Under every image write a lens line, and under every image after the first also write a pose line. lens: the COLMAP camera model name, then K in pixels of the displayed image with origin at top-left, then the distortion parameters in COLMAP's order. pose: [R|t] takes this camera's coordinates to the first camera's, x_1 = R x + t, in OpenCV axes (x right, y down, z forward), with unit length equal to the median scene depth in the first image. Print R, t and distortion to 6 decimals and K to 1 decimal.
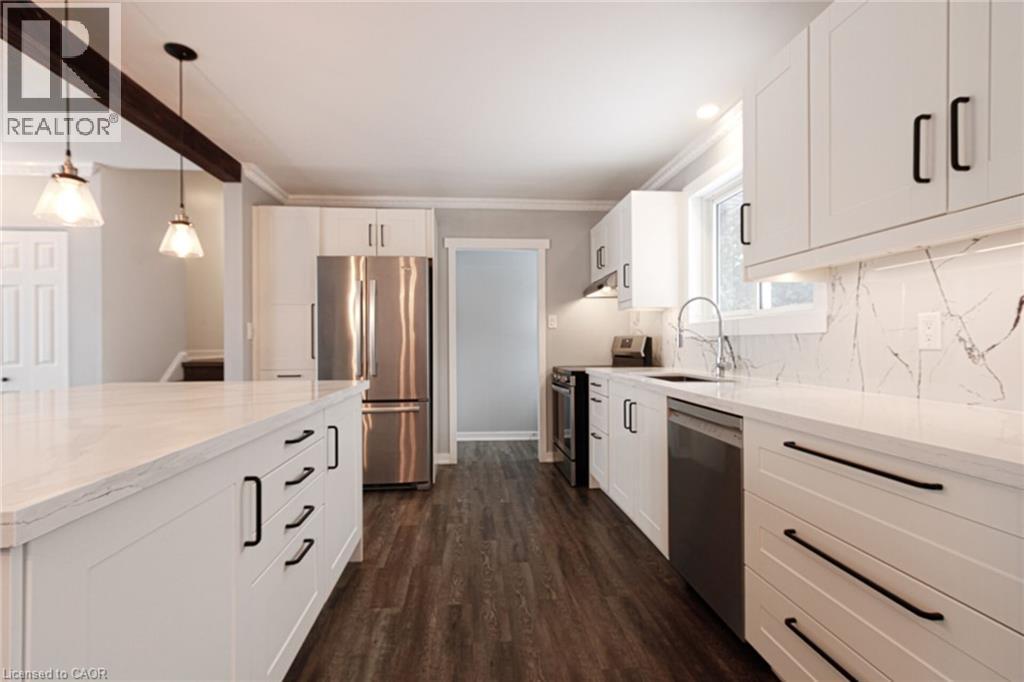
lens RADIAL K [[474.7, 0, 497.9], [0, 474.7, 344.1], [0, 0, 1]] dist [0.001102, 0.000742]
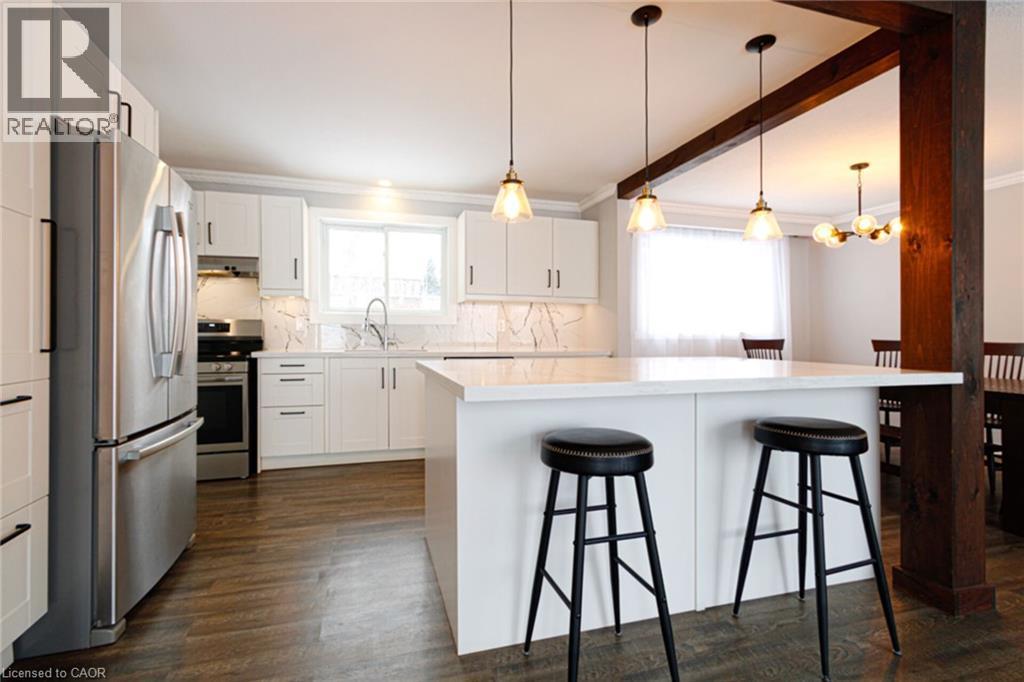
lens RADIAL K [[479.0, 0, 512.0], [0, 479.0, 341.0], [0, 0, 1]] dist [-0.000704, -0.000040]
pose [[-0.245787, -0.006683, 0.969301, -1.119585], [-0.000476, 0.999977, 0.006774, 0.026207], [-0.969324, 0.001203, -0.245784, 0.910856]]
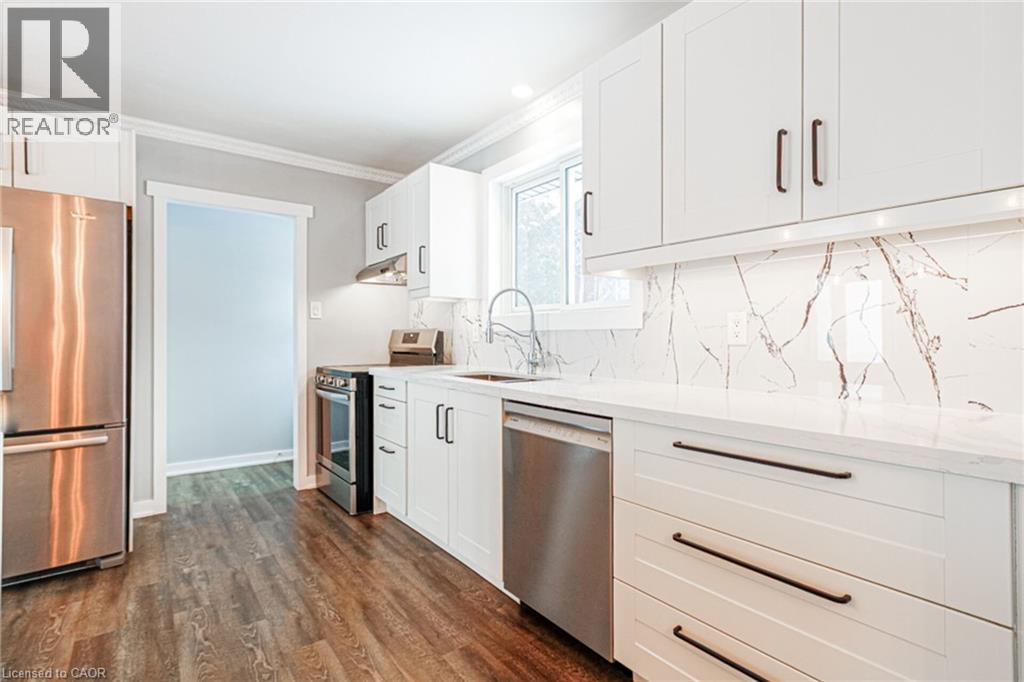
lens RADIAL K [[508.1, 0, 530.8], [0, 508.1, 335.0], [0, 0, 1]] dist [-0.002319, 0.004836]
pose [[0.828926, 0.008425, 0.559295, -0.094873], [-0.004114, 0.999951, -0.008965, 0.000375], [-0.559343, 0.005131, 0.828921, 0.147806]]
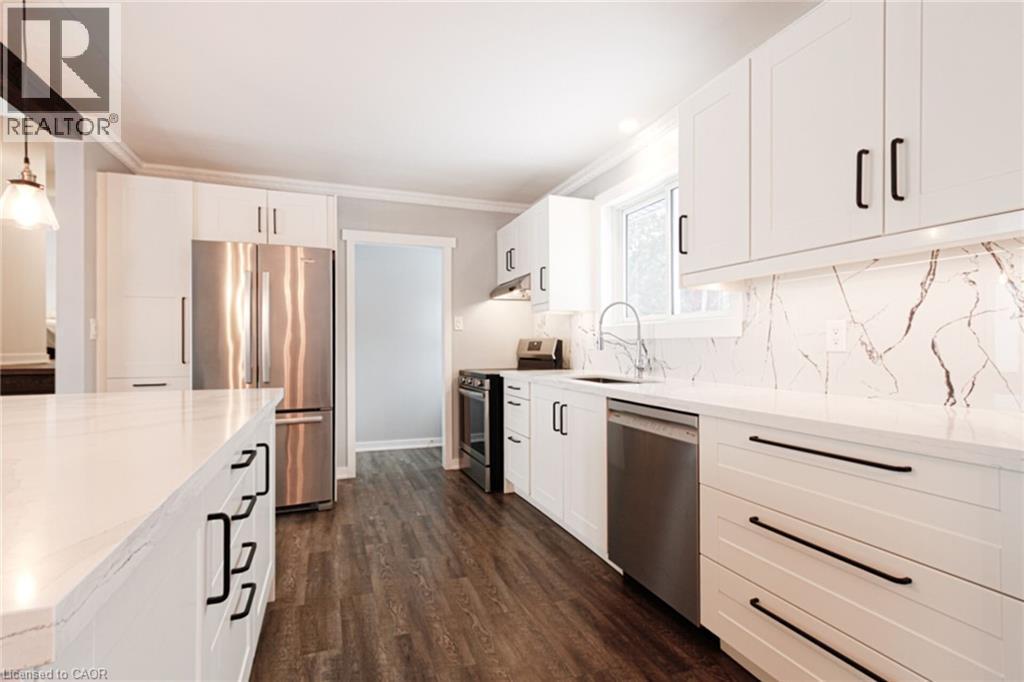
lens RADIAL K [[485.9, 0, 499.2], [0, 485.9, 345.1], [0, 0, 1]] dist [0.003514, 0.000813]
pose [[0.961607, 0.003774, 0.274405, -0.118330], [-0.002756, 0.999988, -0.004096, 0.001252], [-0.274417, 0.003182, 0.961605, 0.040666]]
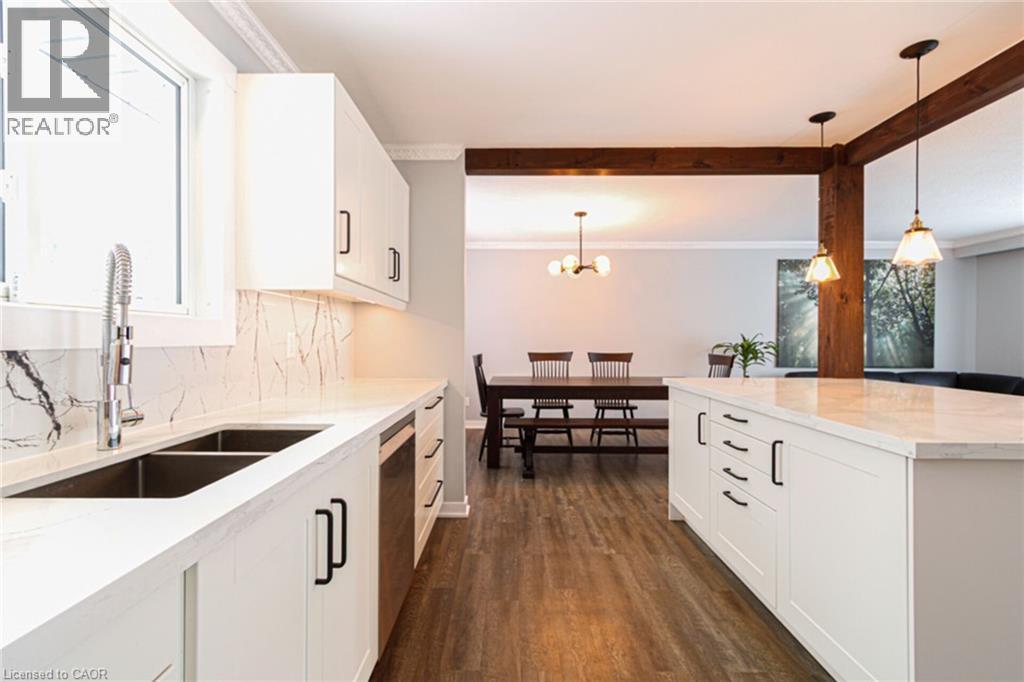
lens RADIAL K [[469.9, 0, 512.0], [0, 469.9, 341.0], [0, 0, 1]] dist [0.000675, 0.000031]
pose [[-0.997700, 0.005959, 0.067528, 0.080463], [0.006249, 0.999972, 0.004072, -0.023036], [-0.067501, 0.004485, -0.997709, 1.284376]]
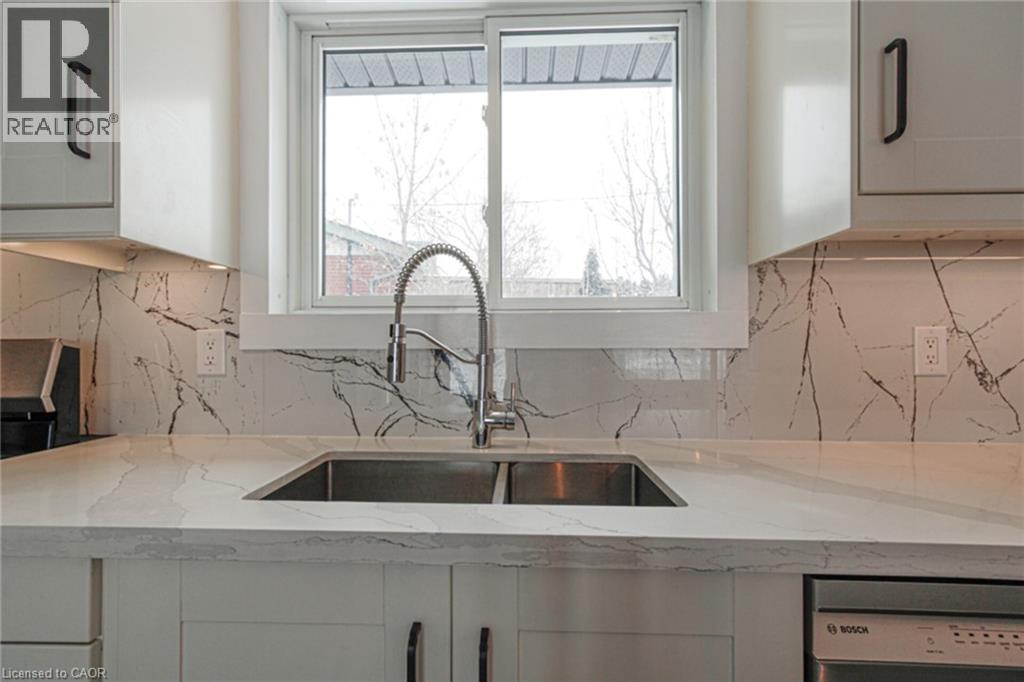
lens RADIAL K [[474.7, 0, 497.9], [0, 474.7, 344.1], [0, 0, 1]] dist [0.001102, 0.000742]
pose [[0.104804, 0.016955, 0.994348, 0.045064], [0.001170, 0.999852, -0.017172, -0.013915], [-0.994492, 0.002964, 0.104769, 0.871032]]
